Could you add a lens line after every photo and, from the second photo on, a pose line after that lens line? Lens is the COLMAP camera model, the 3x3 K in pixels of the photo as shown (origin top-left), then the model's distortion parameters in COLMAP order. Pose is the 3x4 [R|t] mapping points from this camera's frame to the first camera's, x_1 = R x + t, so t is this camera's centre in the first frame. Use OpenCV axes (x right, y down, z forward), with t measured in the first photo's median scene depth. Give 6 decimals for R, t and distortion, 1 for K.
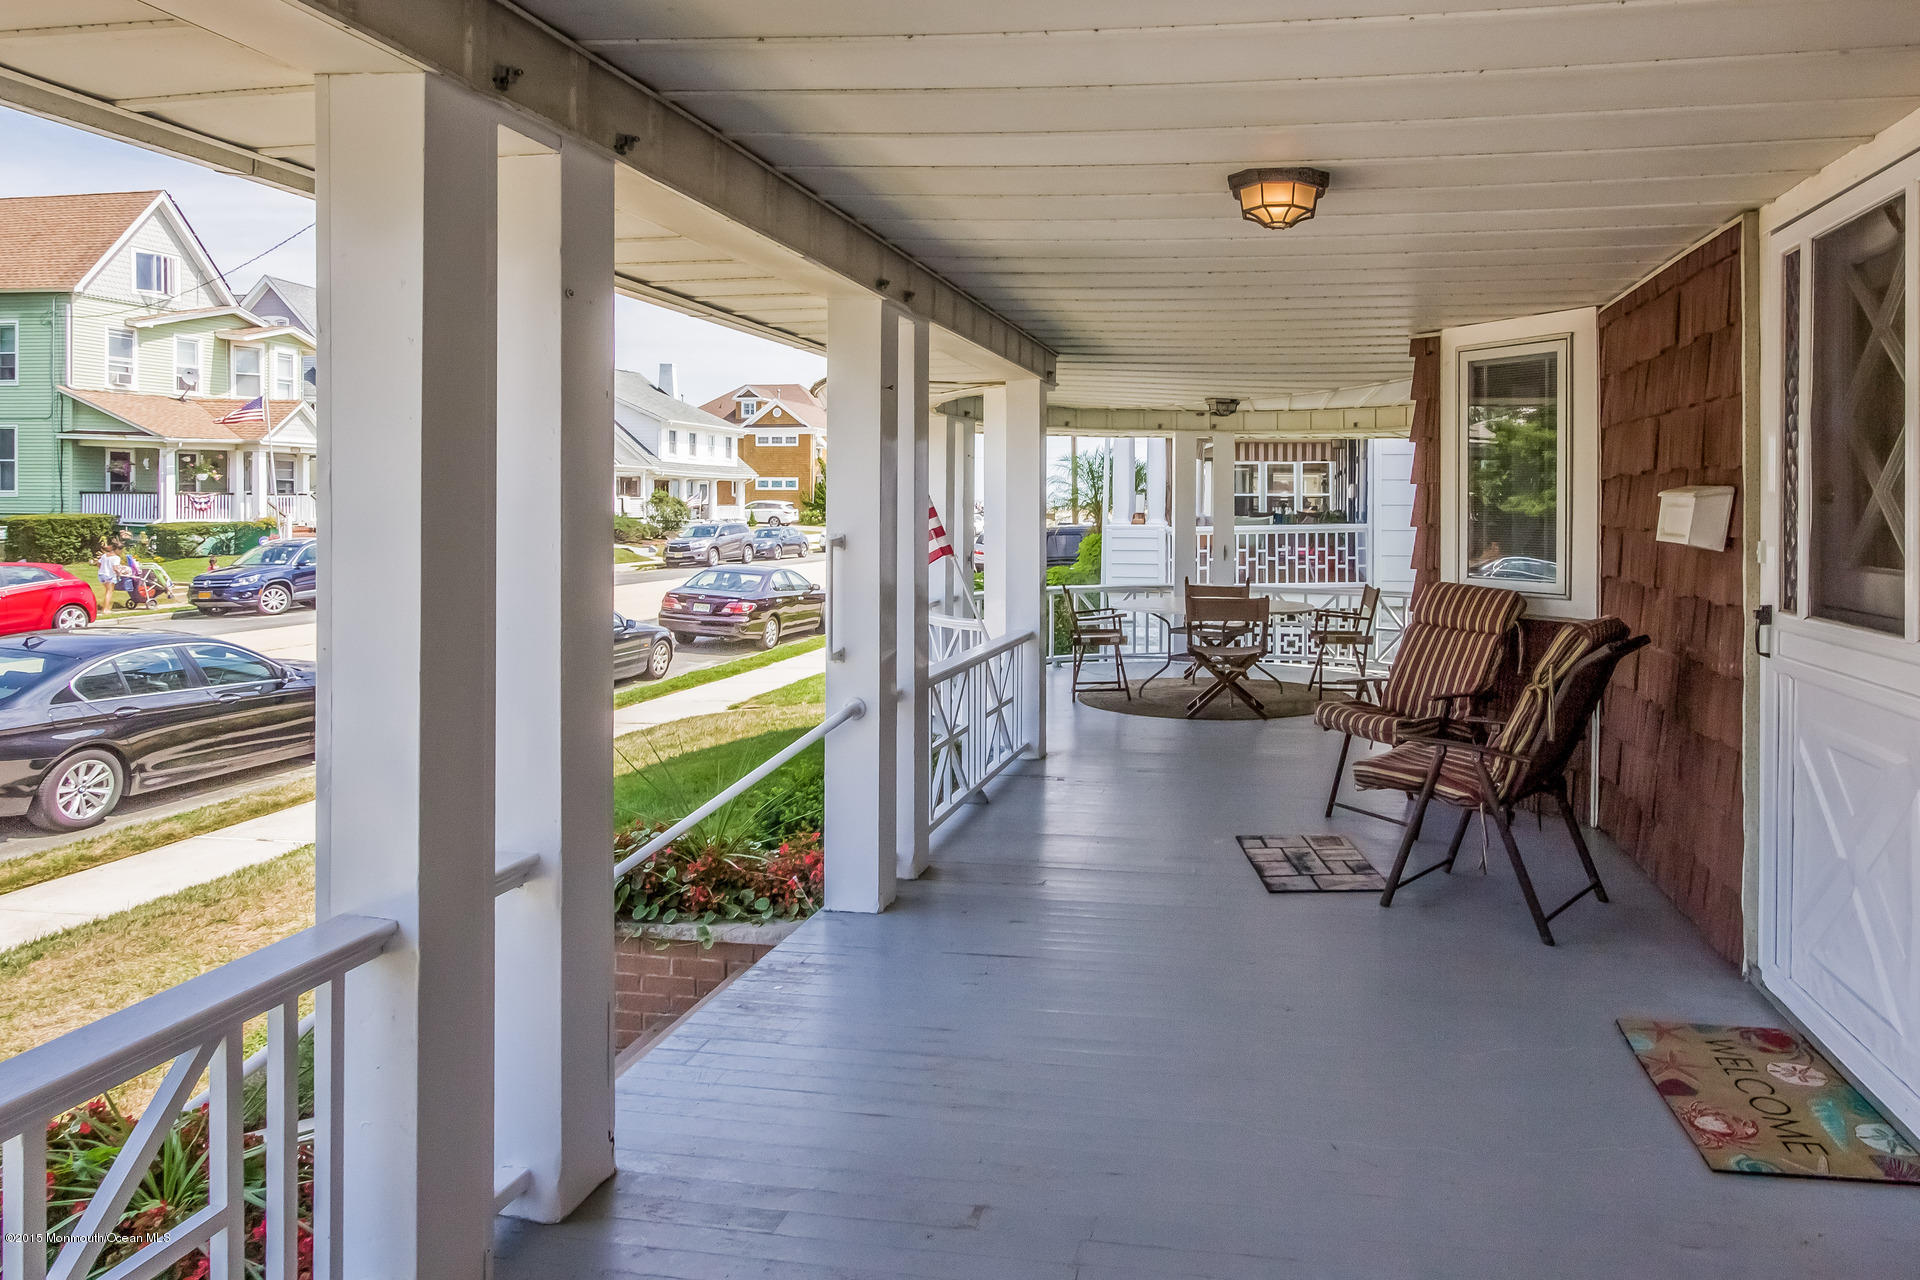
lens RADIAL K [[1452.4, 0, 960.0], [0, 1452.4, 640.0], [0, 0, 1]] dist [-0.010323, -0.000414]
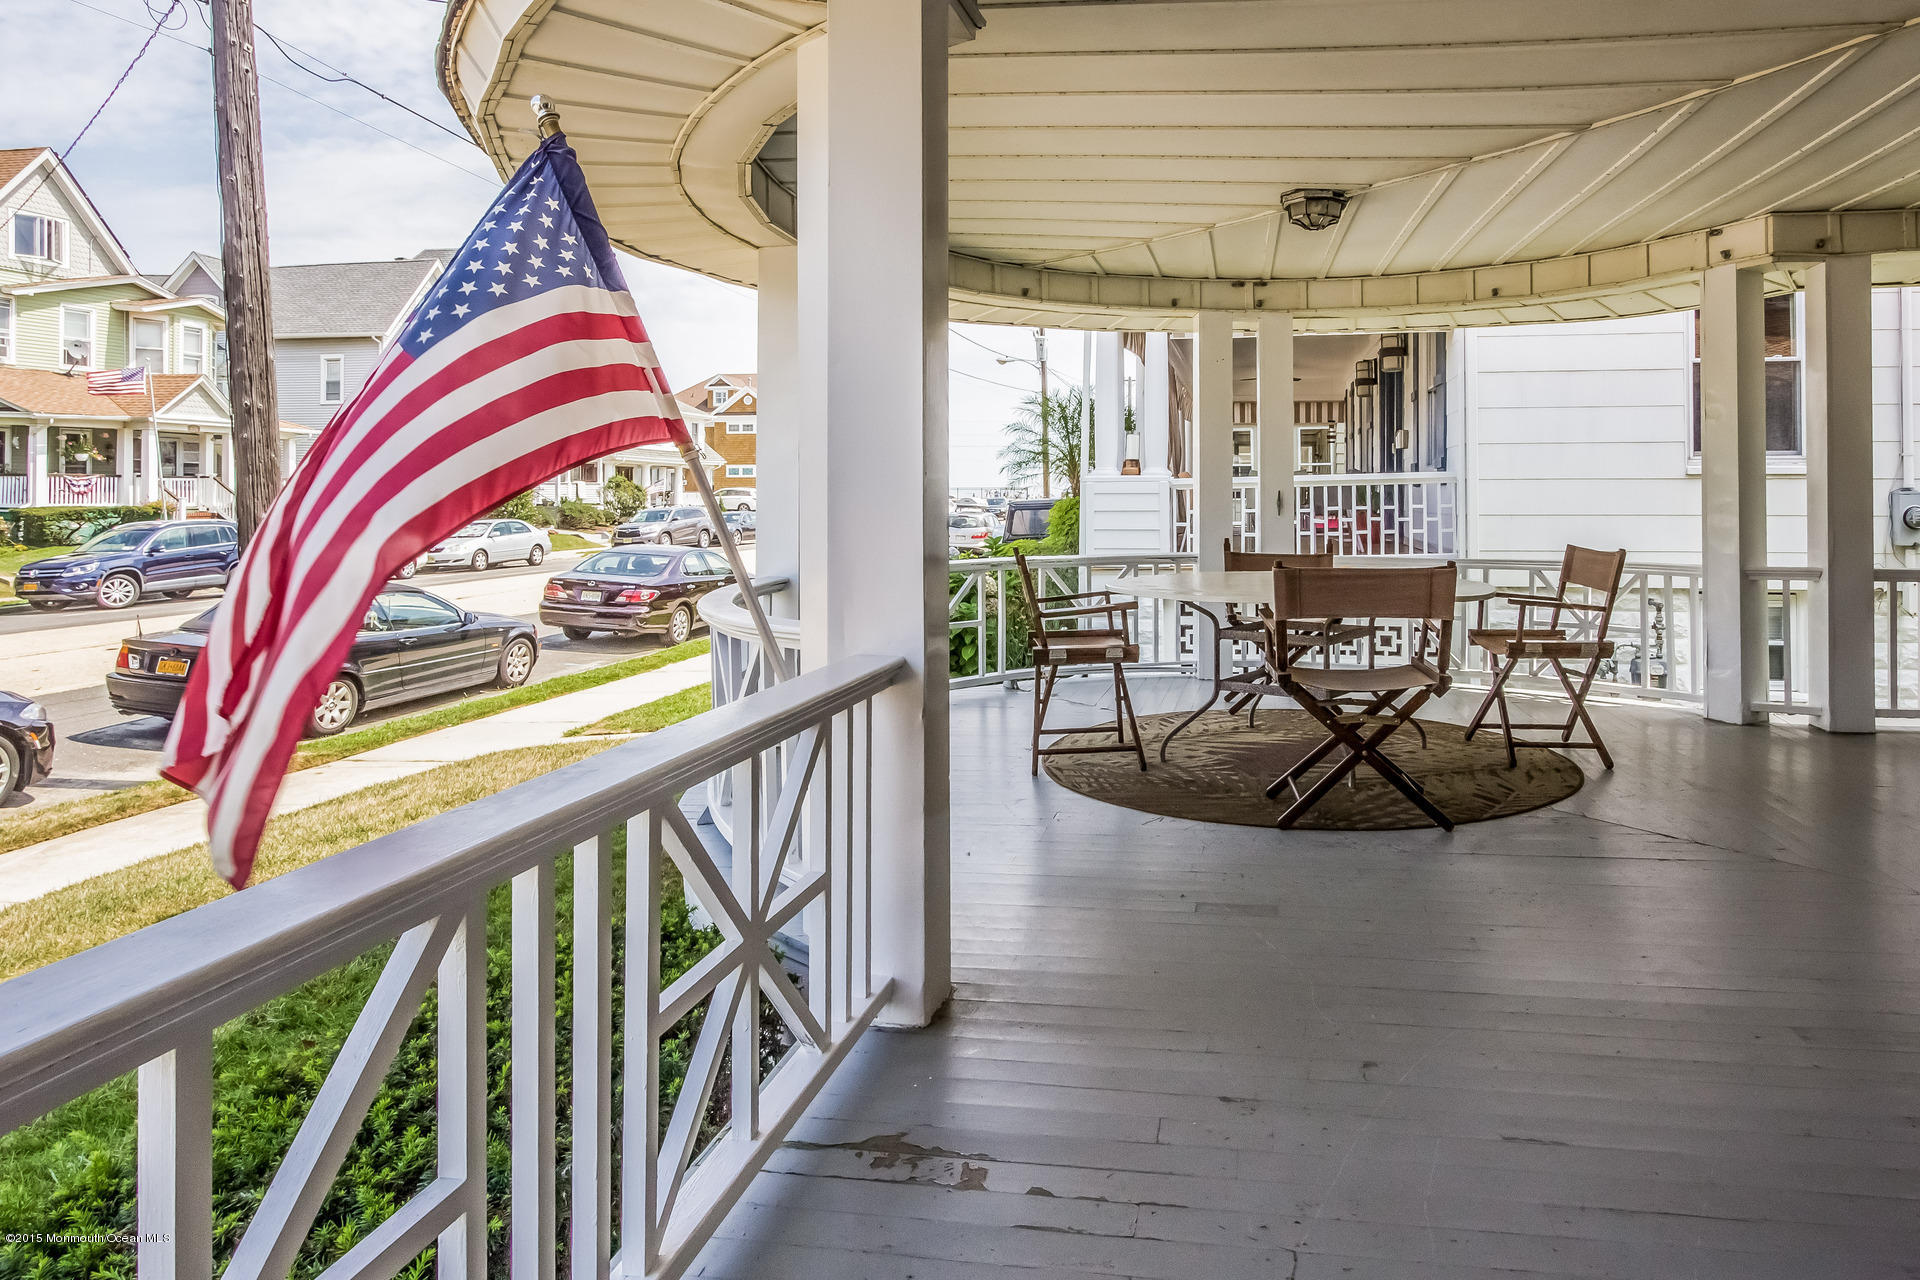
lens RADIAL K [[1134.9, 0, 897.8], [0, 1134.9, 639.7], [0, 0, 1]] dist [-0.001117, -0.000309]
pose [[0.998449, -0.006876, -0.055246, 0.027847], [0.007882, 0.999807, 0.018011, -0.006794], [0.055112, -0.018418, 0.998310, 0.317040]]
